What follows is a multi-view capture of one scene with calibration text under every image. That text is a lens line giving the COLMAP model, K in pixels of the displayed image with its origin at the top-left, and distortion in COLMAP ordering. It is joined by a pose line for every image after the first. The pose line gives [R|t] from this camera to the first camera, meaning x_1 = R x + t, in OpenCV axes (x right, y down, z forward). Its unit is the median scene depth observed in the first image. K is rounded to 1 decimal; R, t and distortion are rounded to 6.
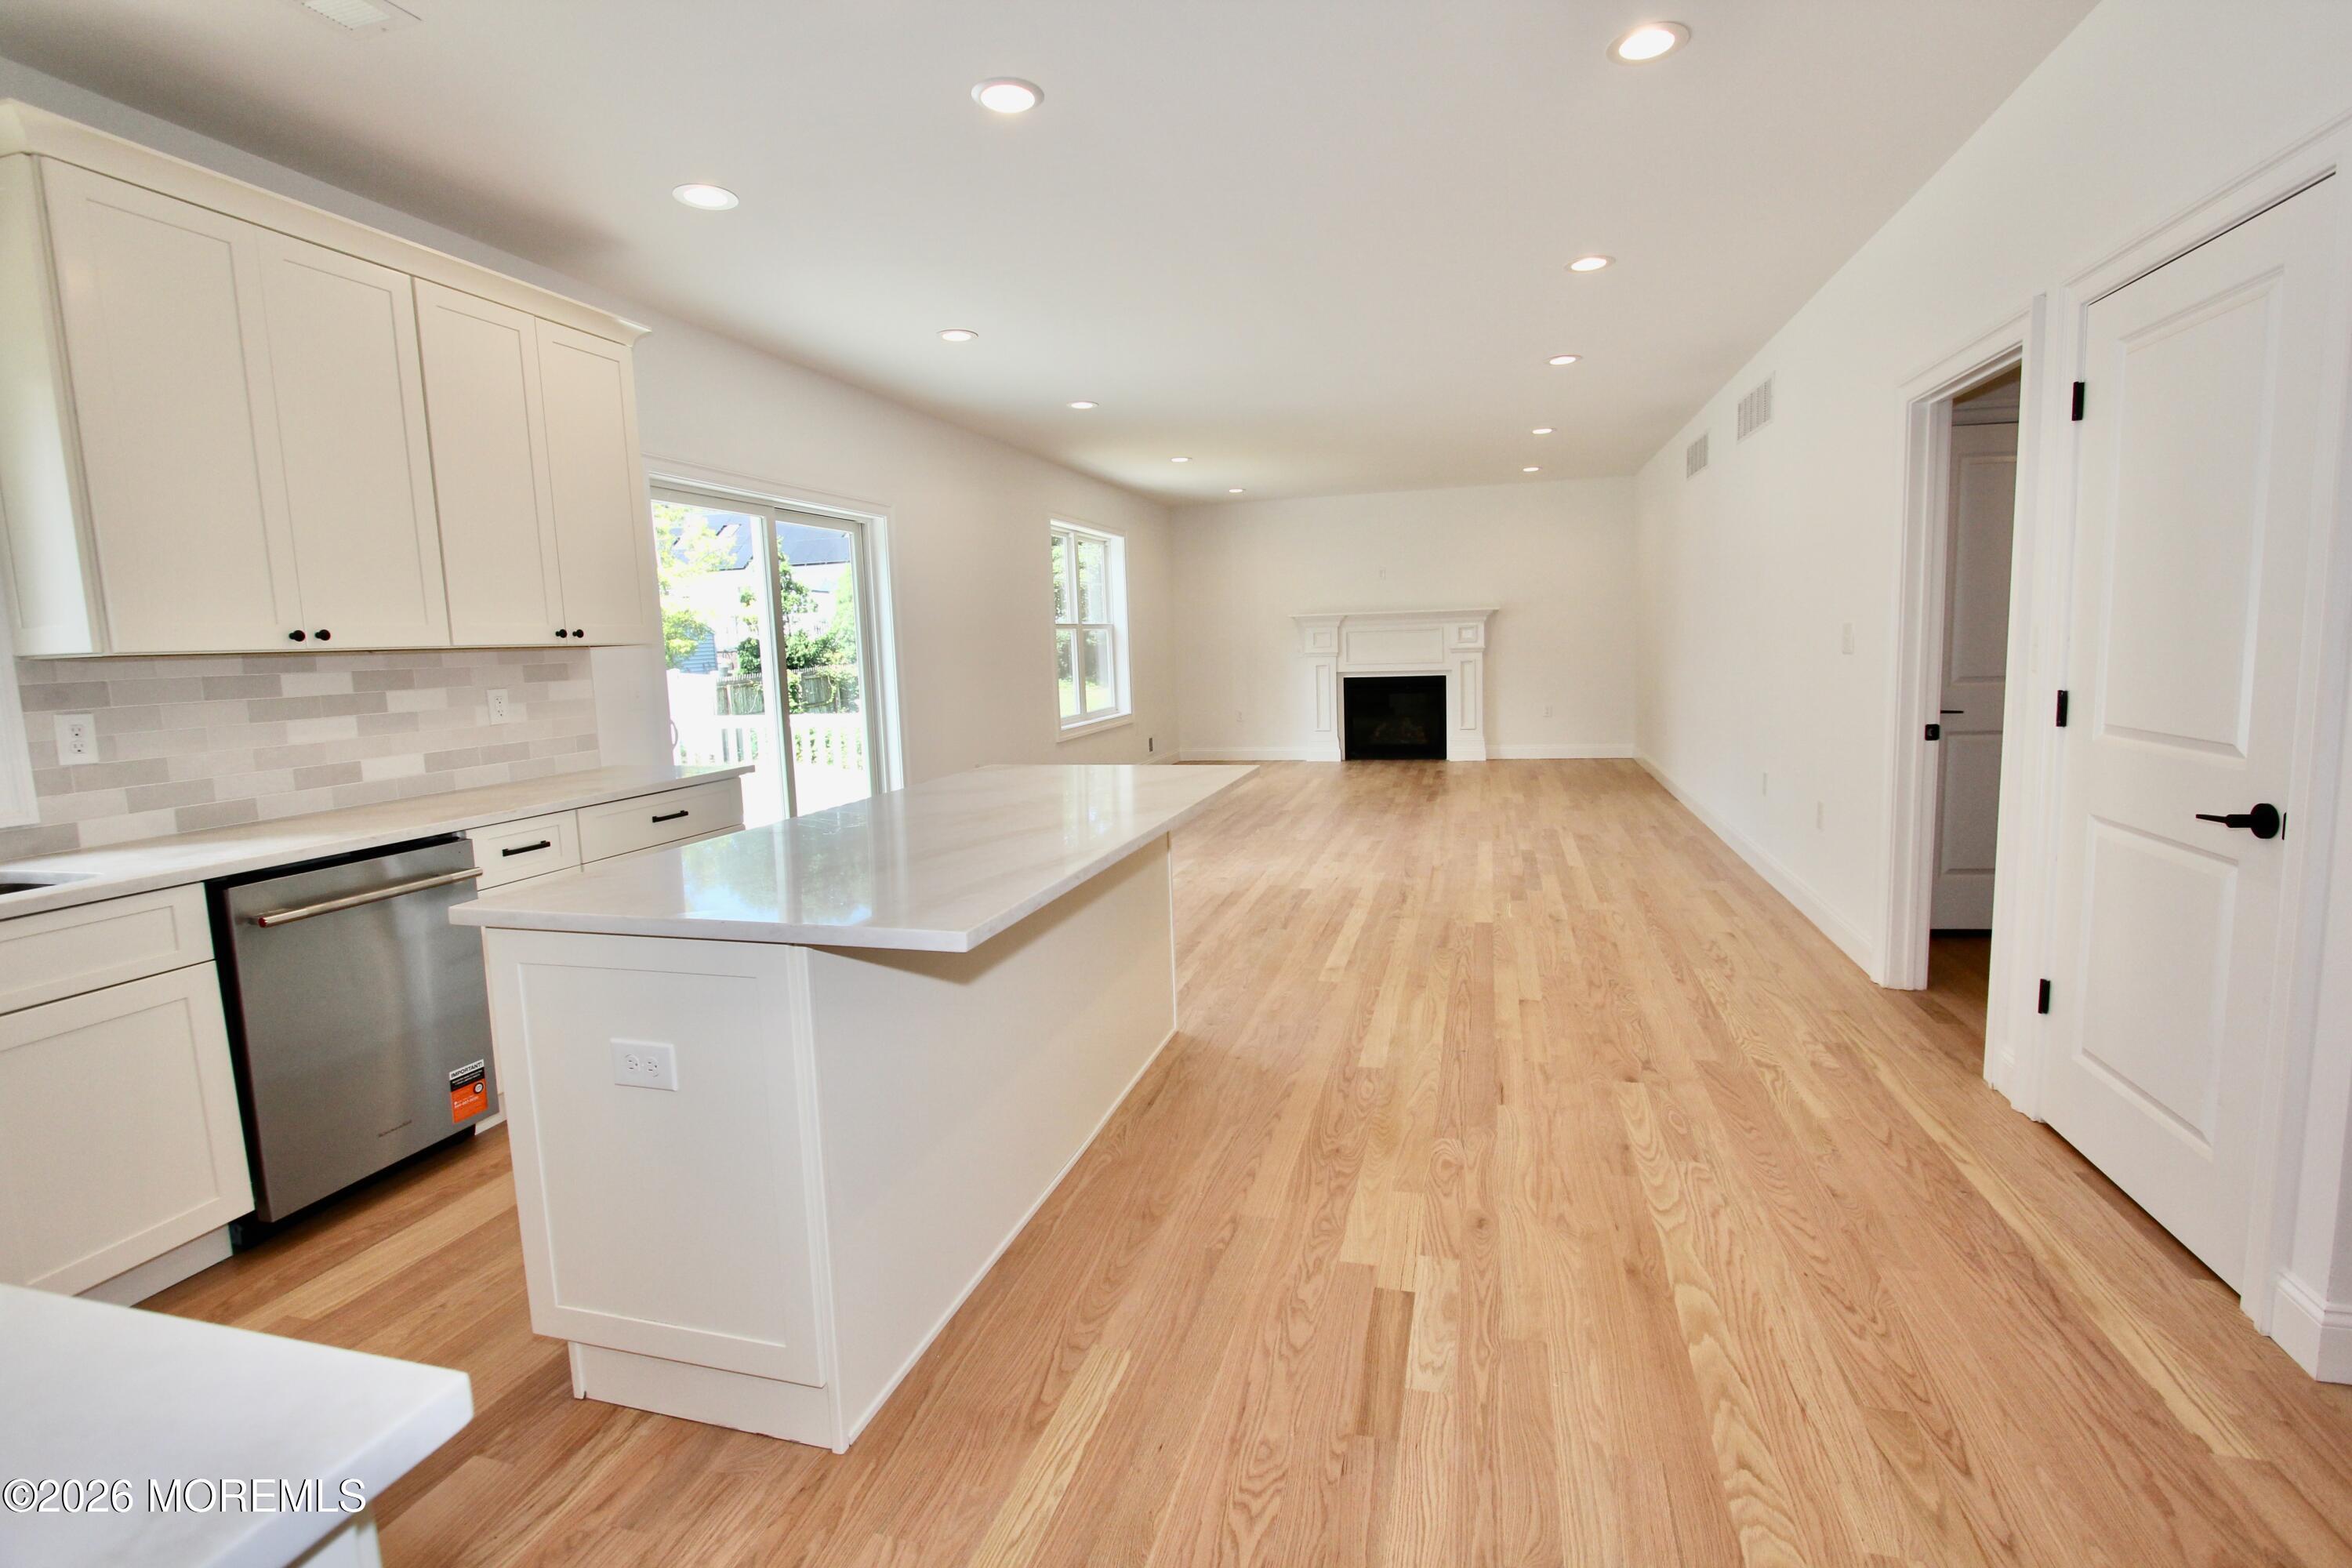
lens RADIAL K [[1078.8, 0, 1191.4], [0, 1078.8, 768.0], [0, 0, 1]] dist [-0.018676, 0.005436]
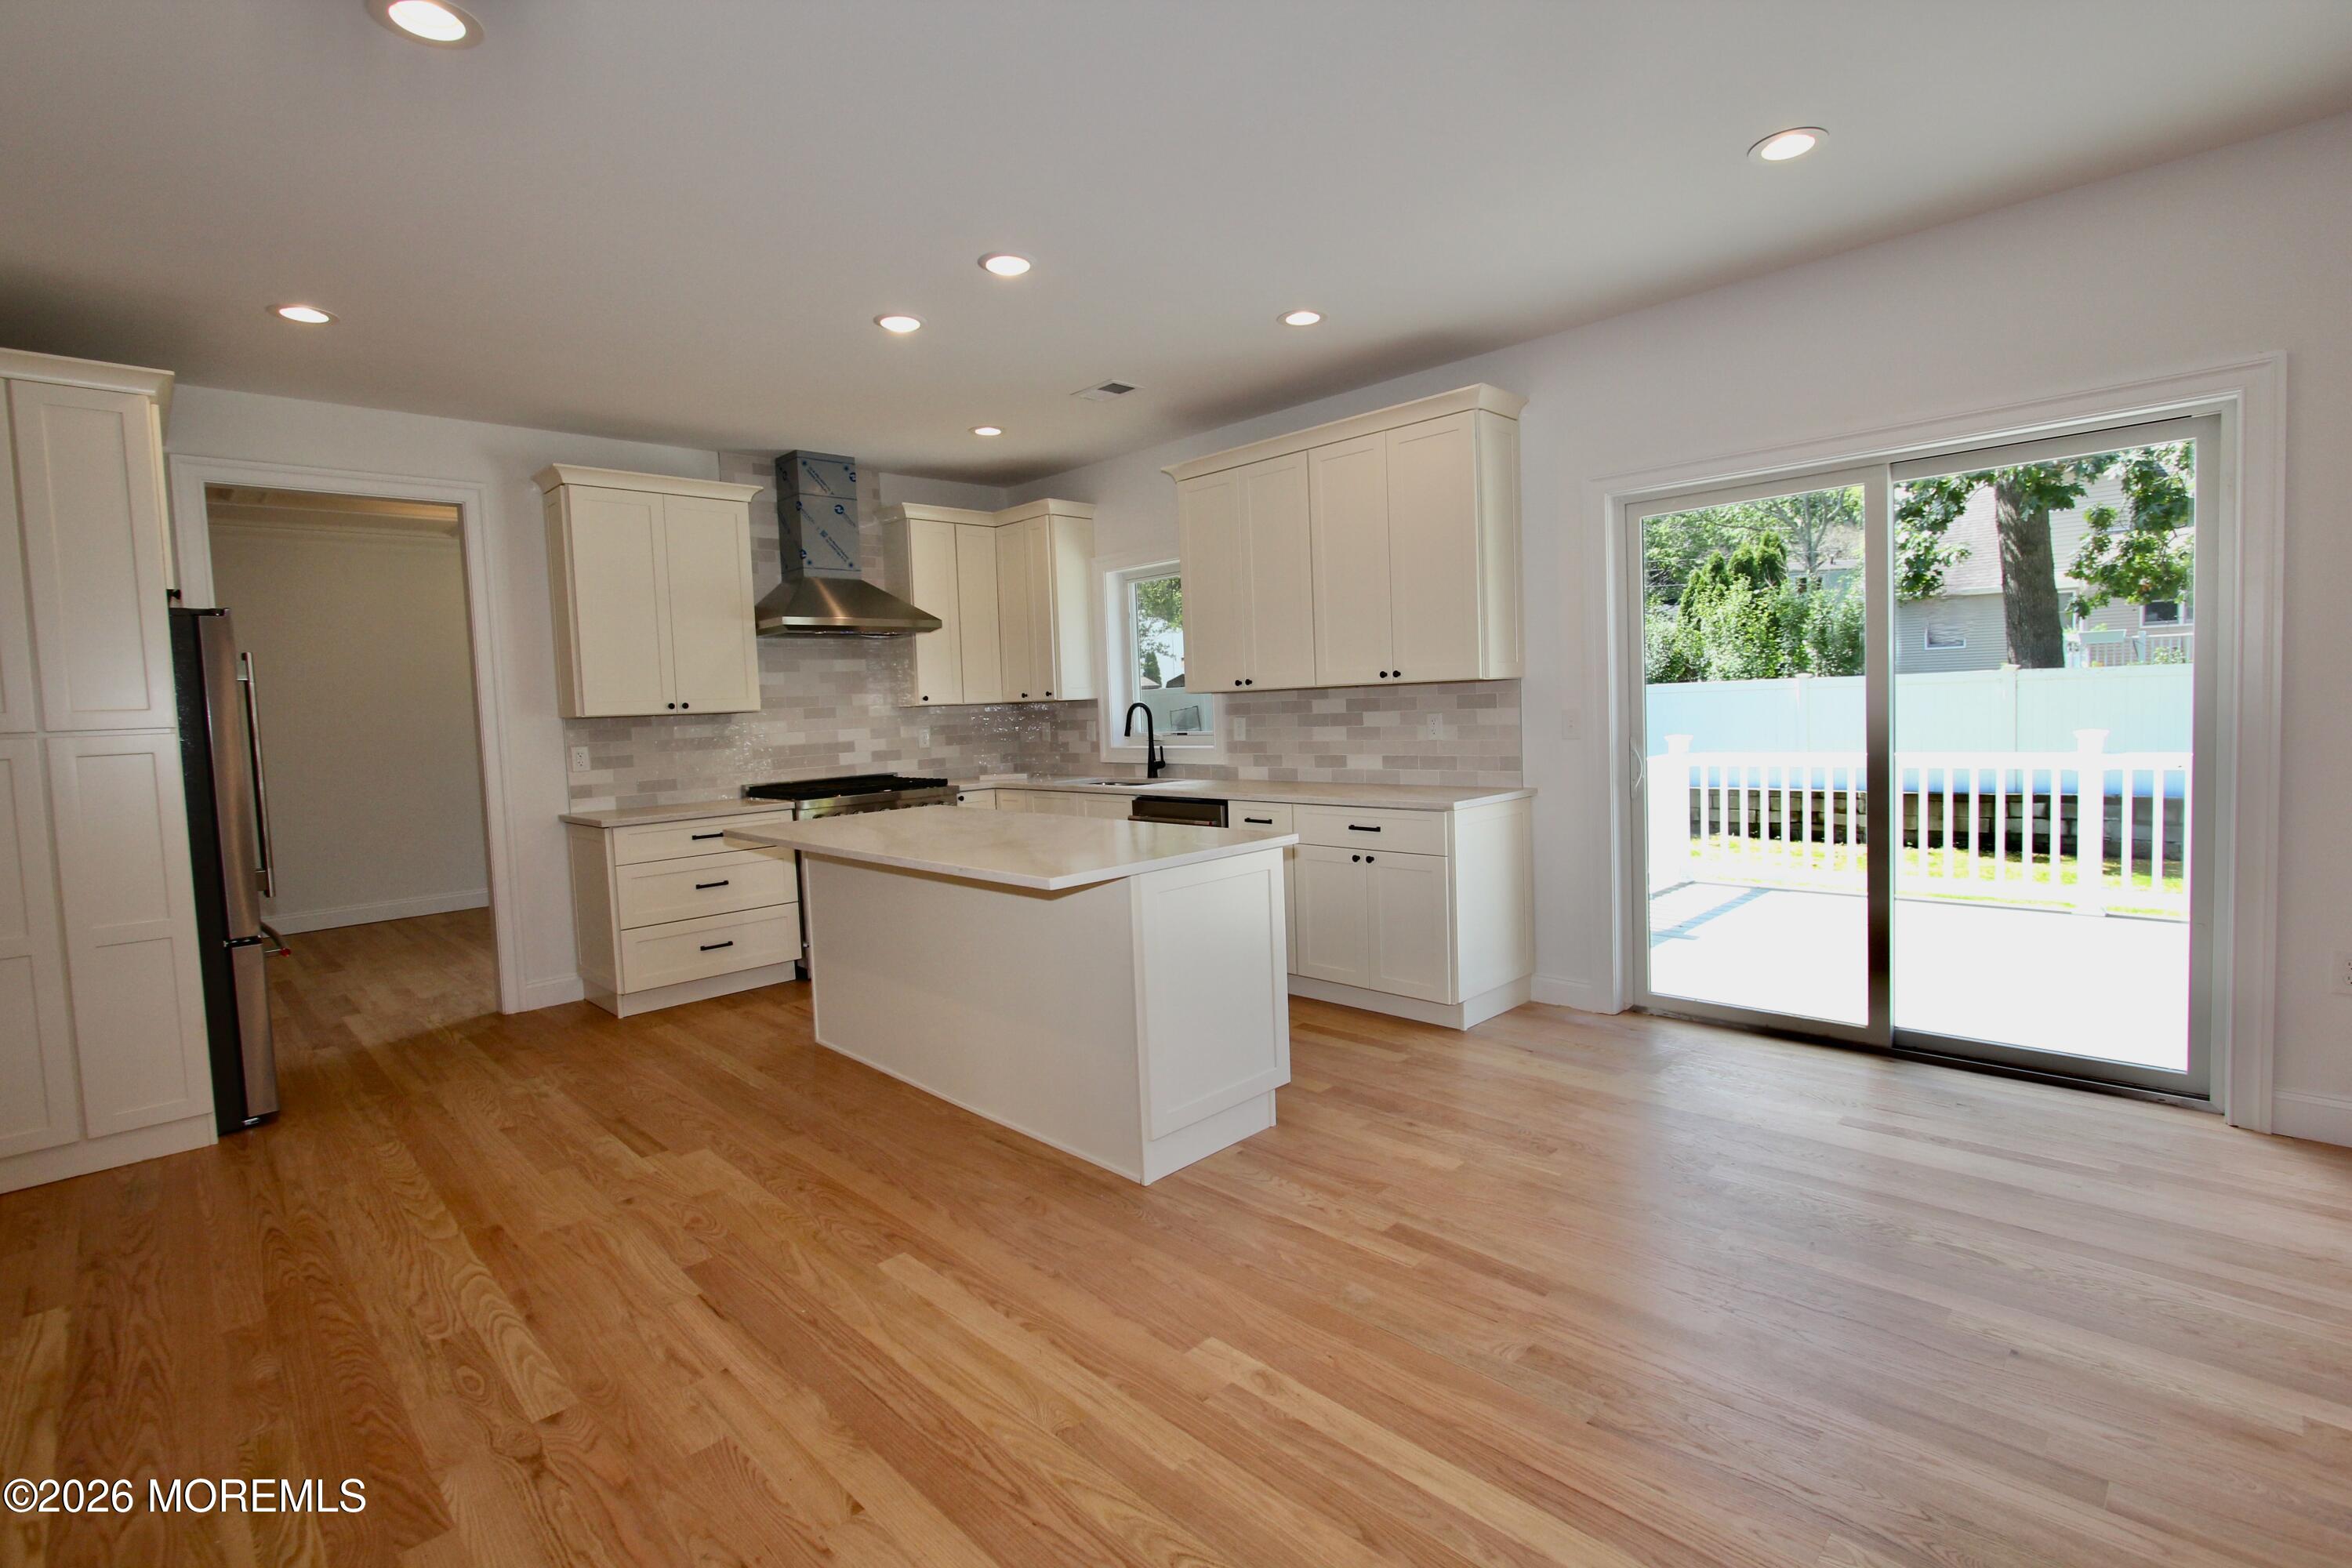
lens RADIAL K [[1078.8, 0, 1191.4], [0, 1078.8, 768.0], [0, 0, 1]] dist [-0.018676, 0.005436]
pose [[-0.494626, 0.106982, -0.862496, 0.640937], [-0.045258, 0.987878, 0.148488, -0.190878], [0.867926, 0.112481, -0.483789, 1.399869]]
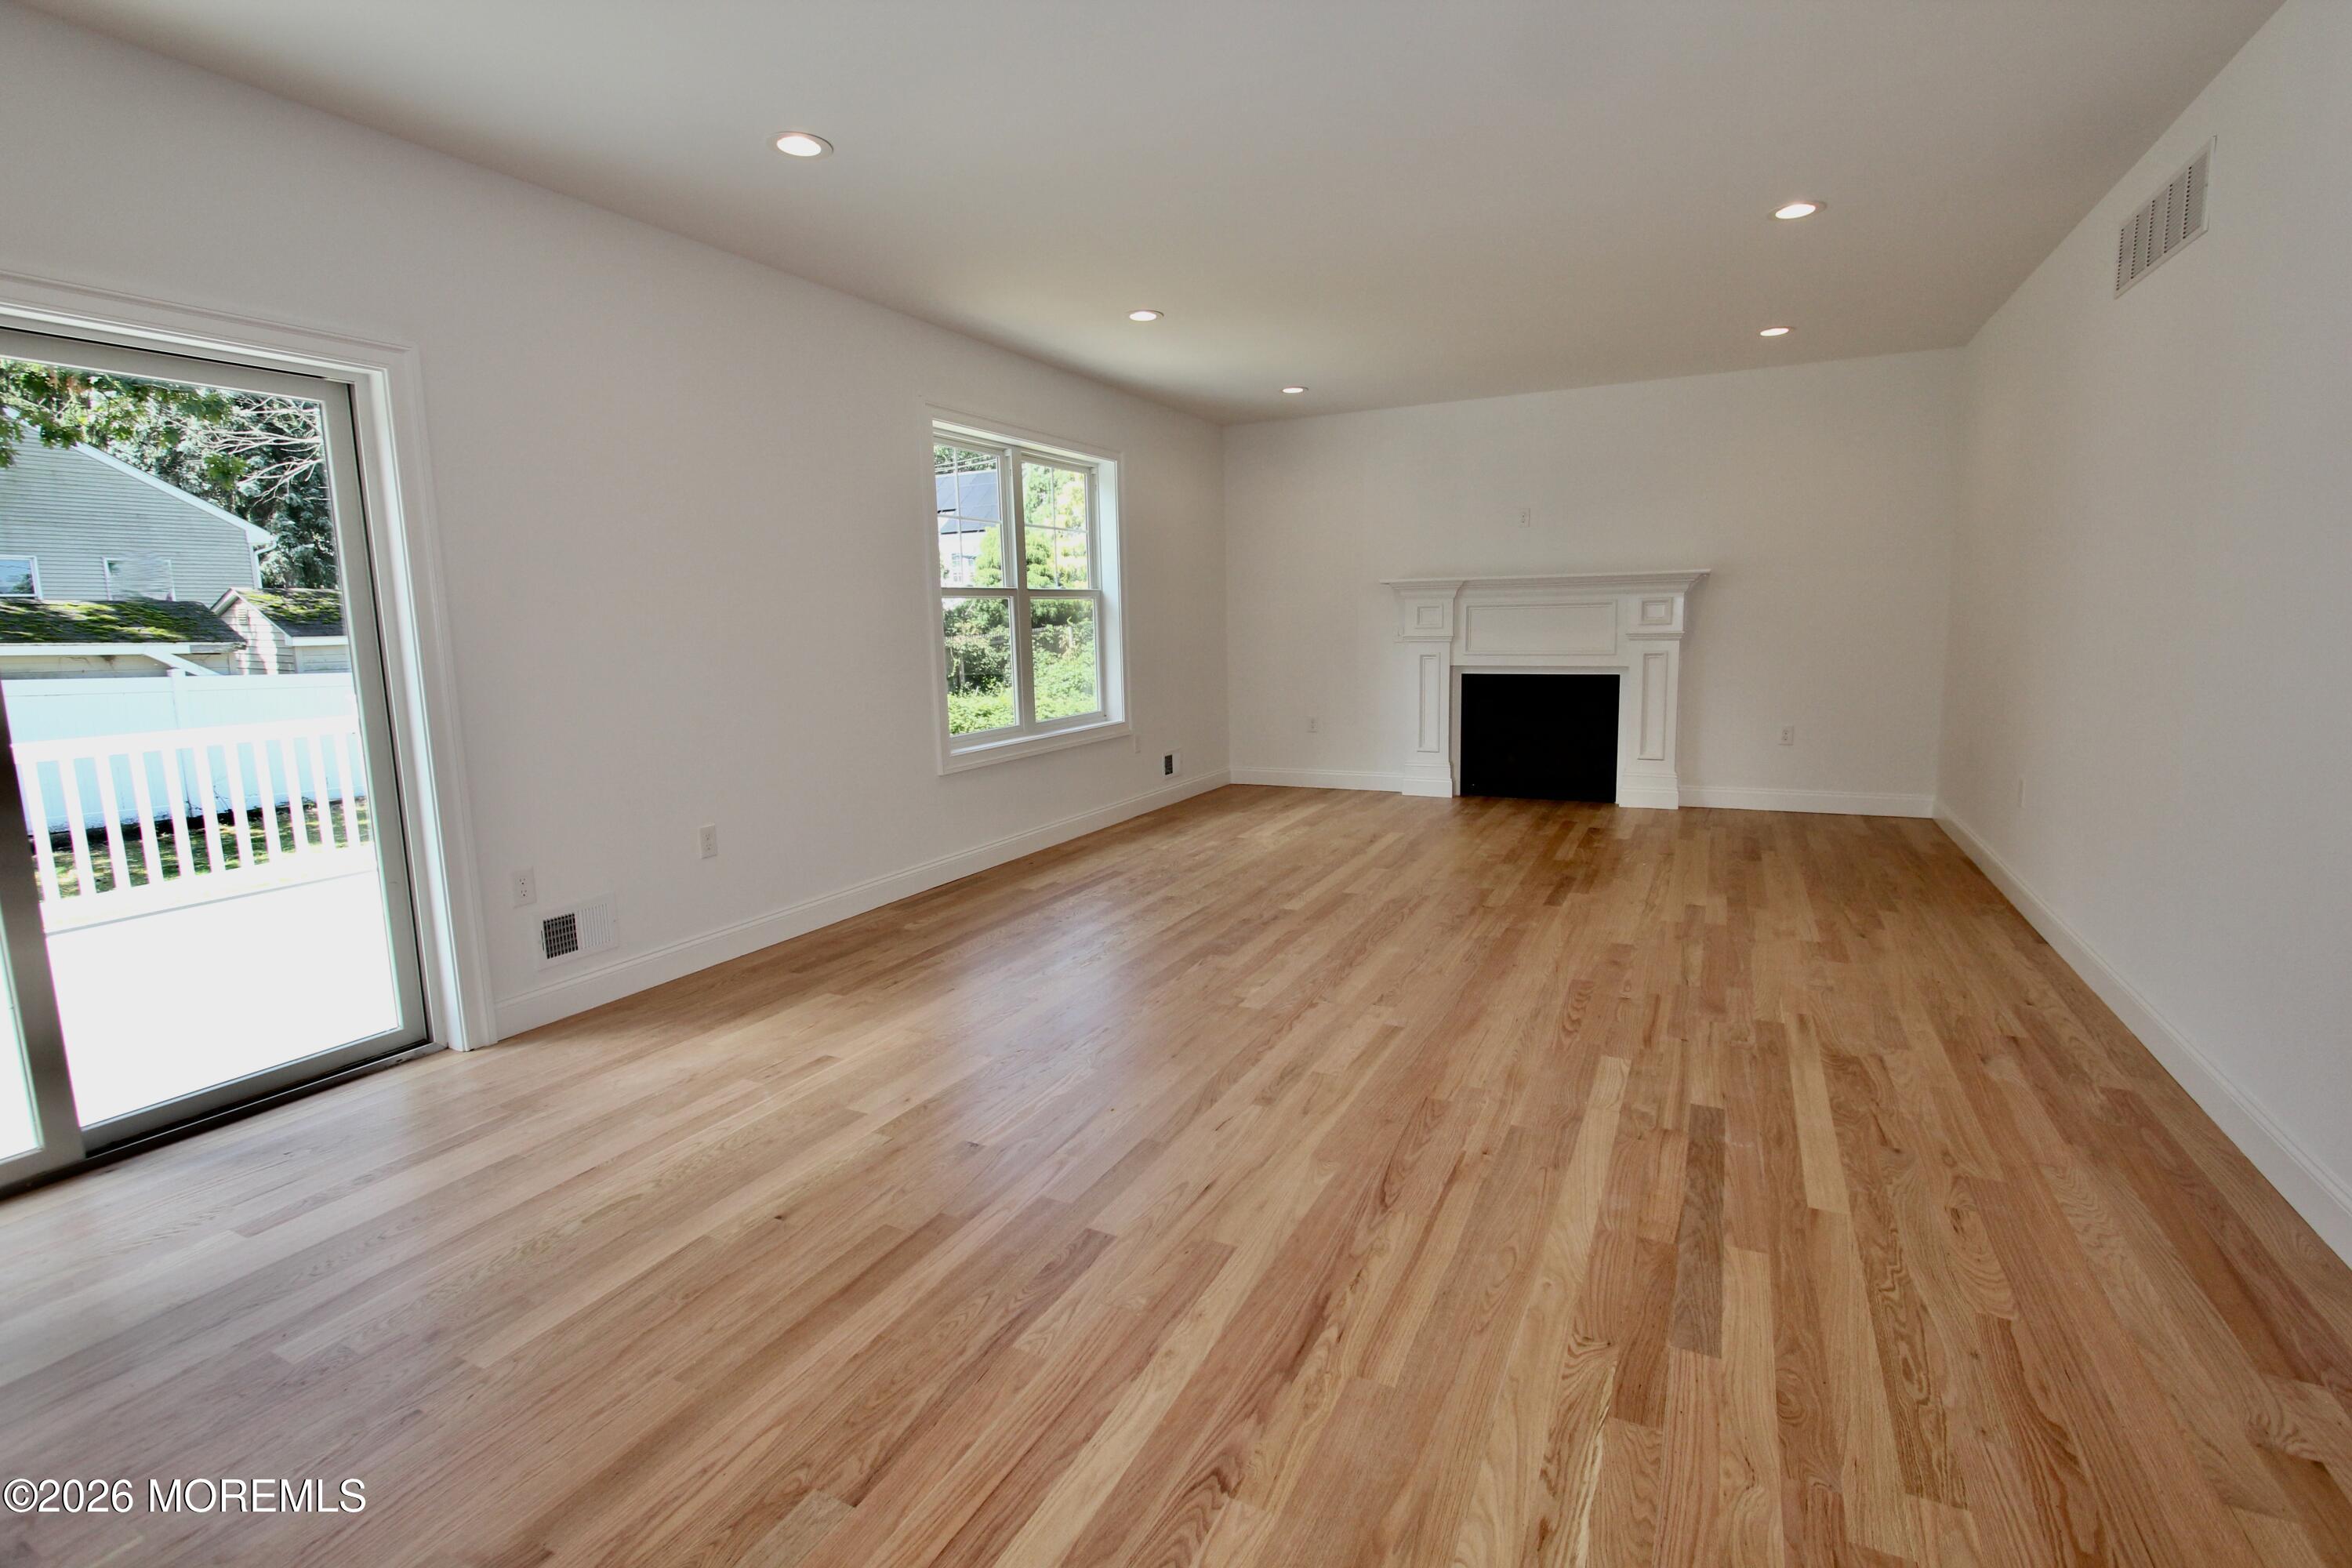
lens RADIAL K [[1078.8, 0, 1191.4], [0, 1078.8, 768.0], [0, 0, 1]] dist [-0.018676, 0.005436]
pose [[0.981109, 0.039445, -0.189394, 0.325626], [-0.034578, 0.998983, 0.028933, -0.119439], [0.190342, -0.021838, 0.981475, 0.949225]]
